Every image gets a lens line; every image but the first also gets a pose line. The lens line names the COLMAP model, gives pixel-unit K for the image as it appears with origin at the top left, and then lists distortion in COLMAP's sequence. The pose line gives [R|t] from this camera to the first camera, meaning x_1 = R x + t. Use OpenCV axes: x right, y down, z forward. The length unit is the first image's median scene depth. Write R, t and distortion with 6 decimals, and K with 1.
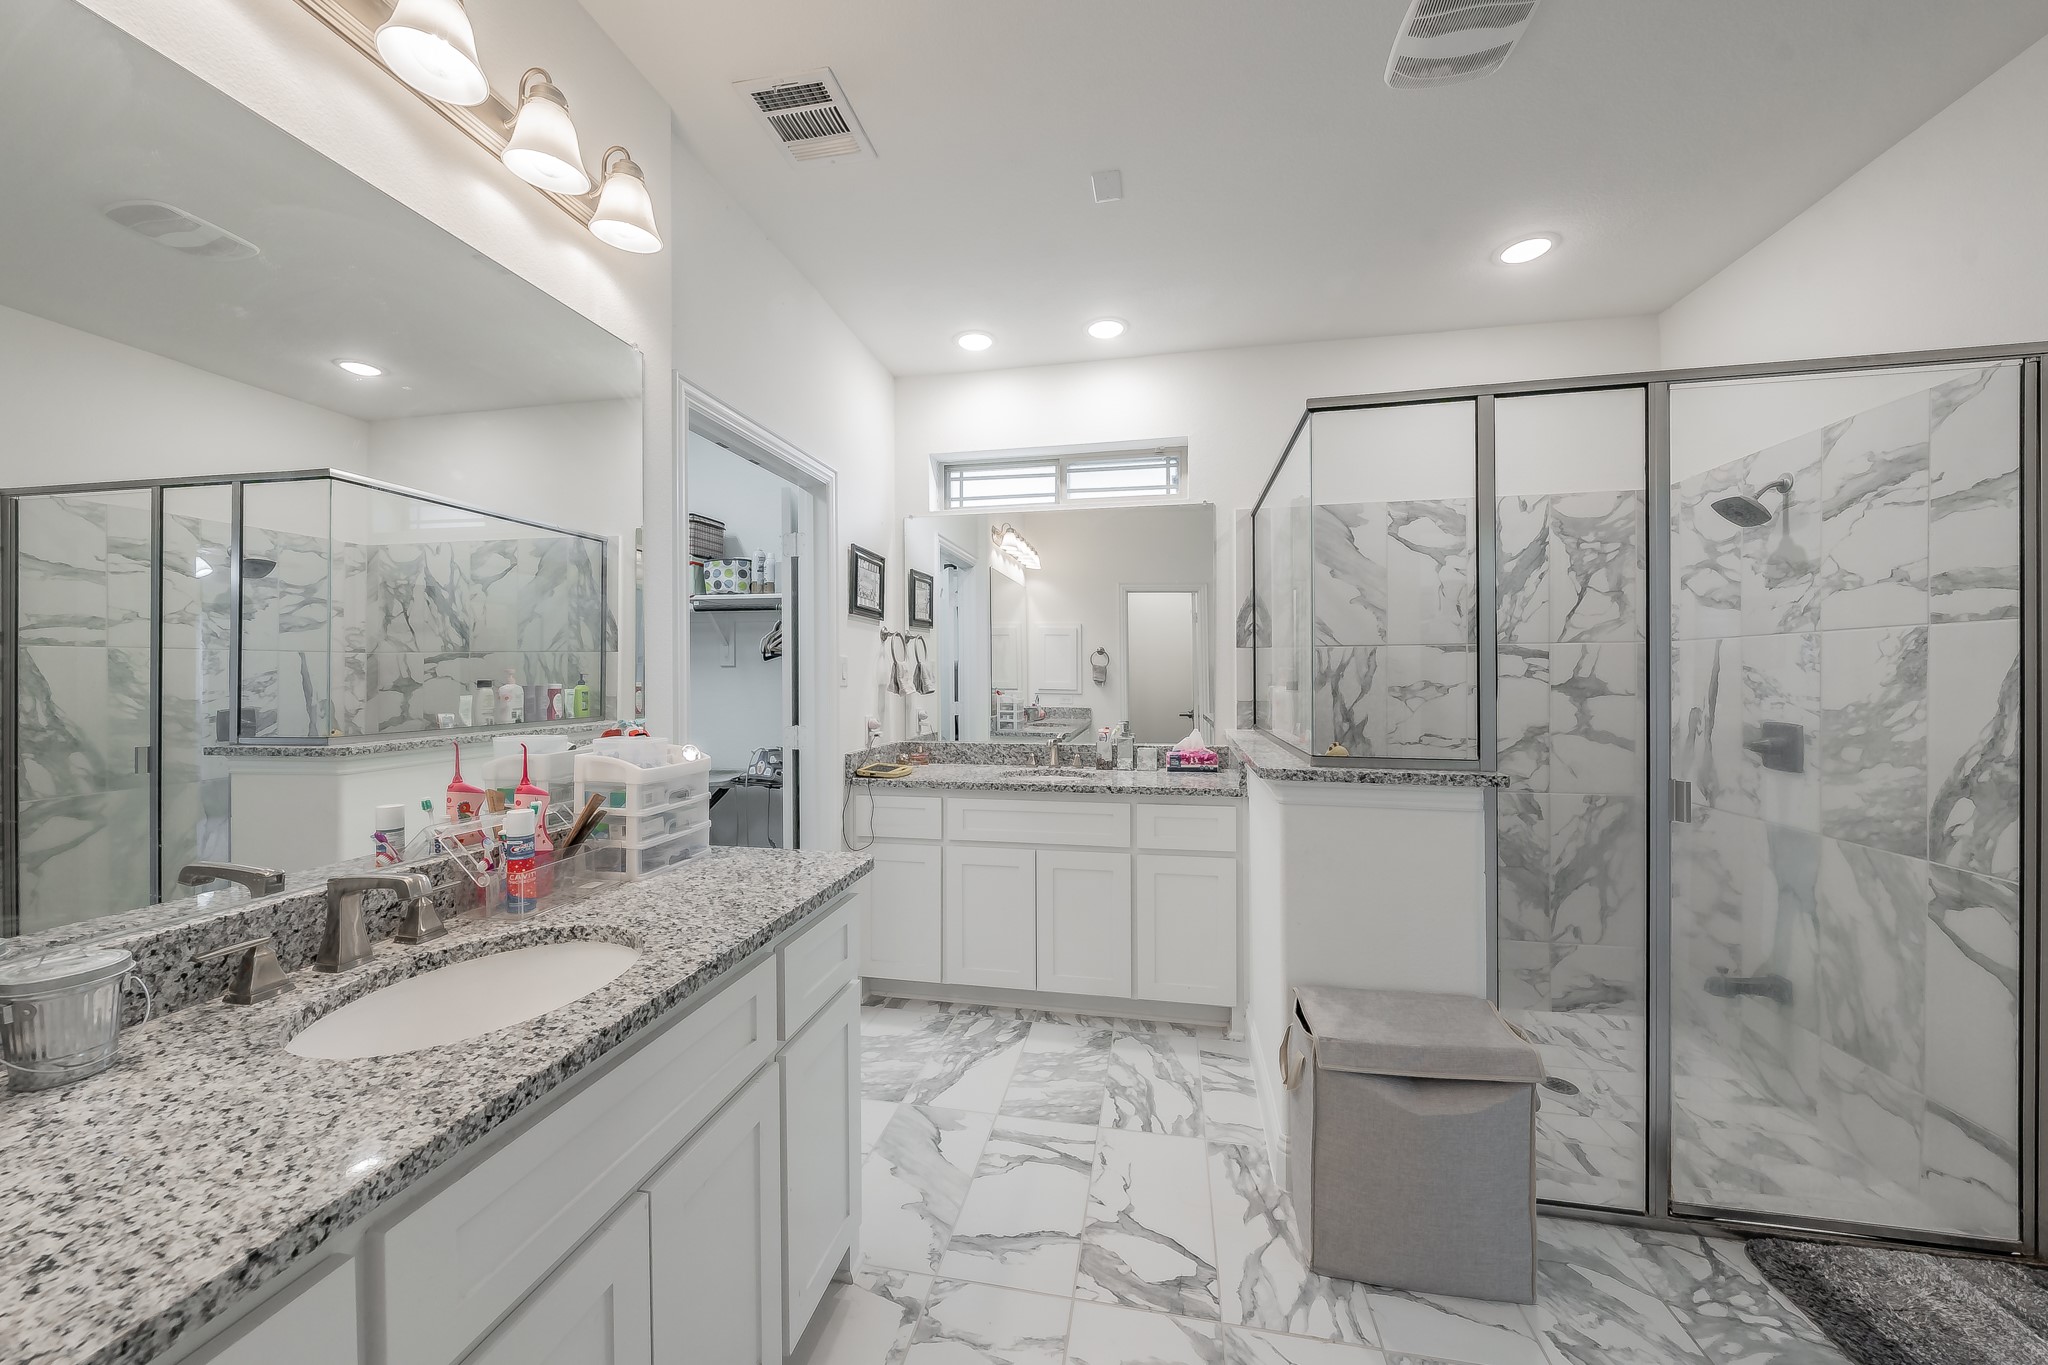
lens RADIAL K [[706.9, 0, 1028.6], [0, 706.9, 676.7], [0, 0, 1]] dist [-0.006061, 0.001165]
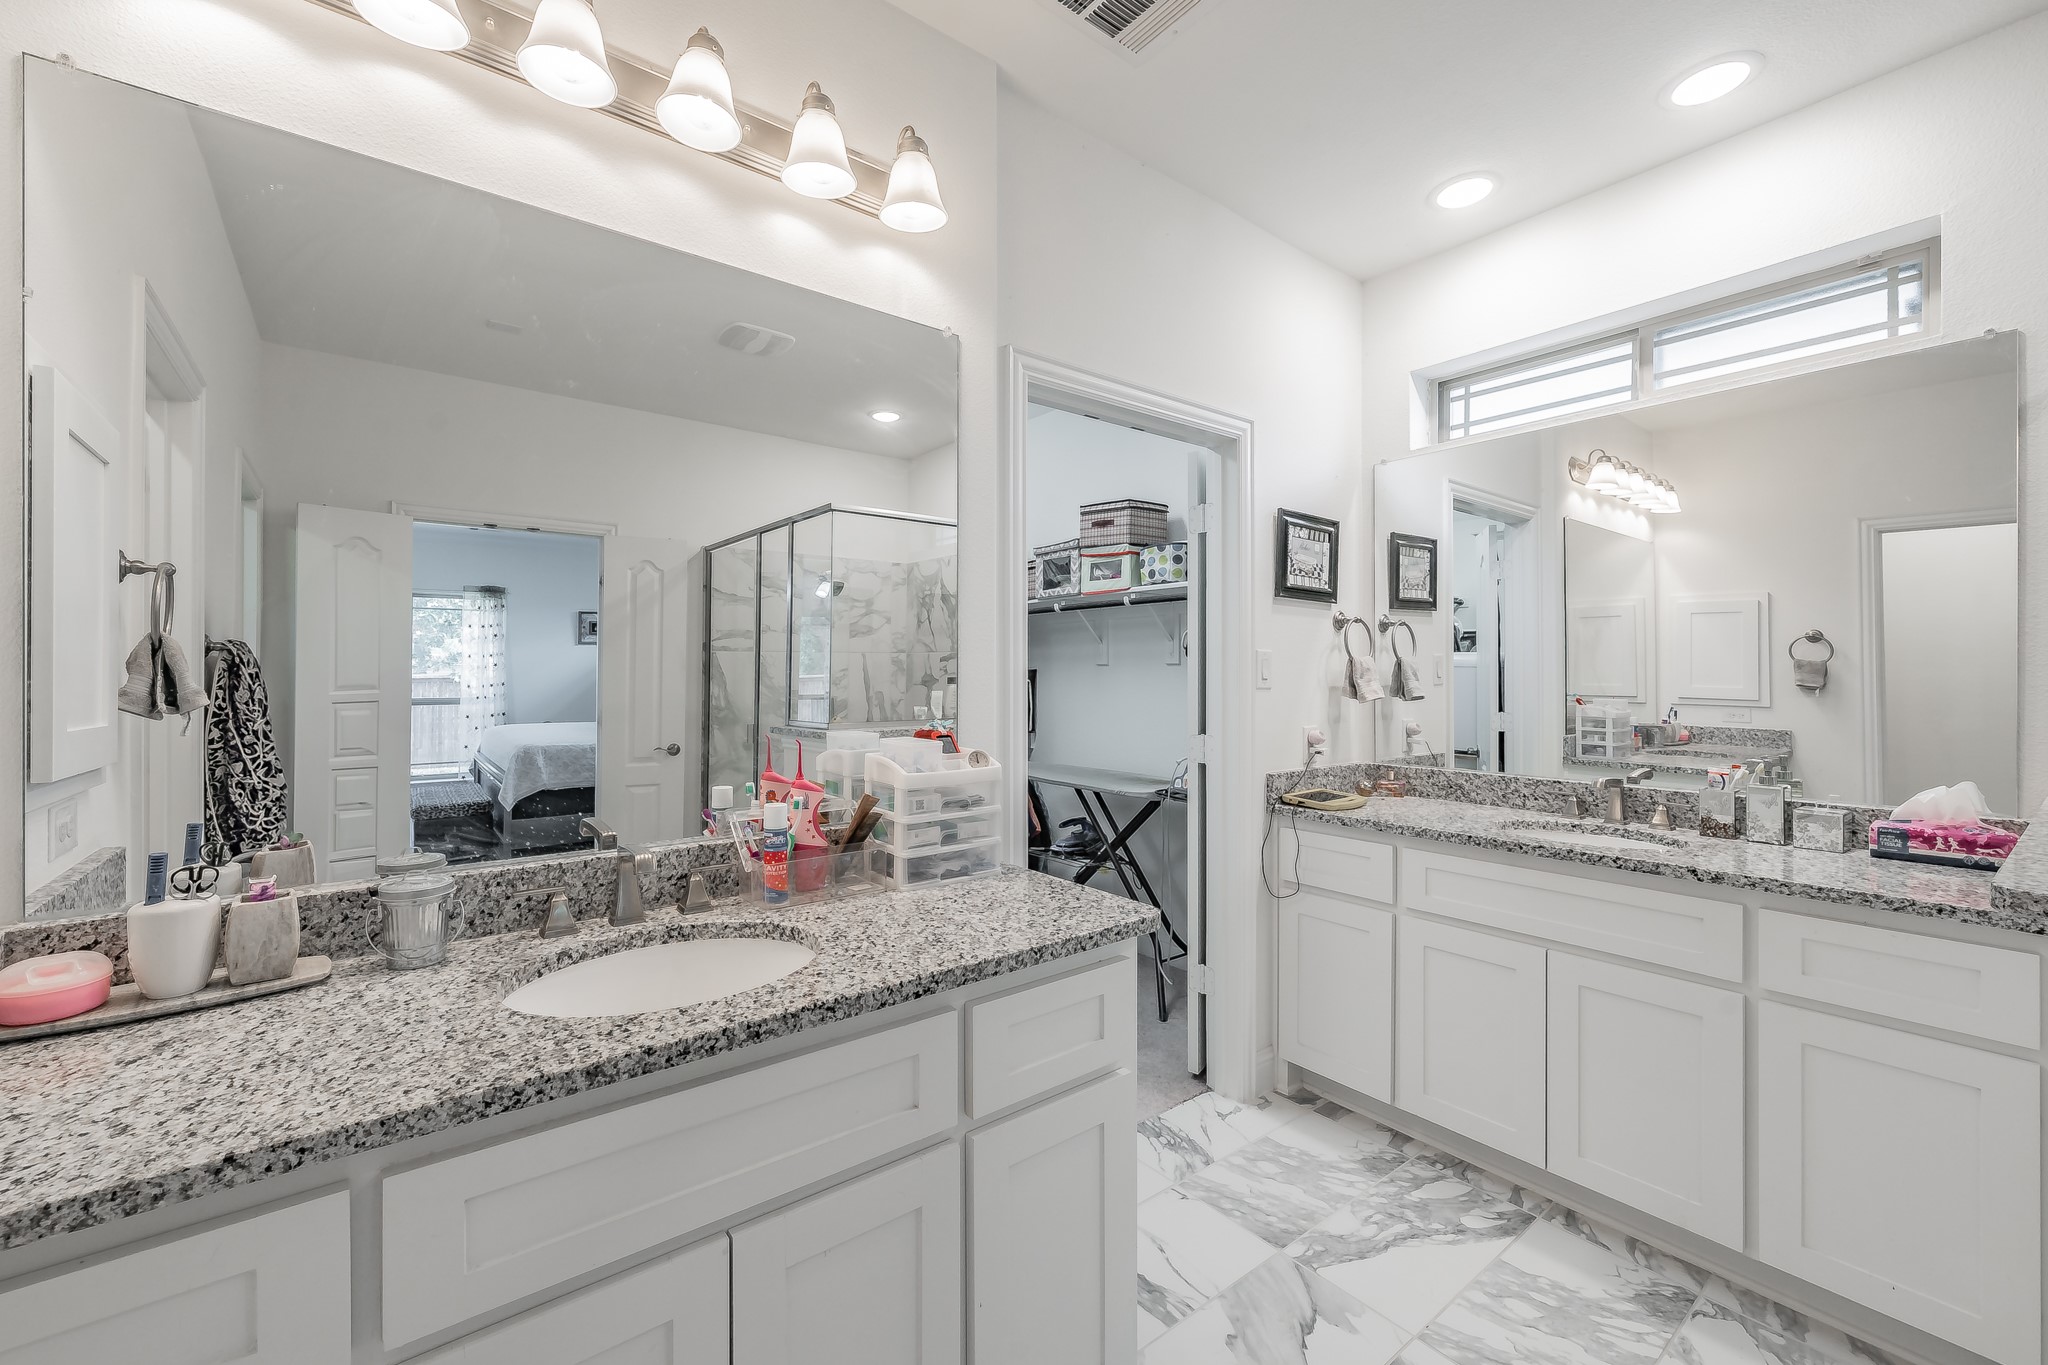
lens RADIAL K [[803.8, 0, 1015.9], [0, 803.8, 672.4], [0, 0, 1]] dist [0.001096, -0.000470]
pose [[0.751024, 0.002653, -0.660270, 0.137702], [-0.004870, 0.999987, -0.001522, -0.001931], [0.660257, 0.004358, 0.751027, 0.144630]]
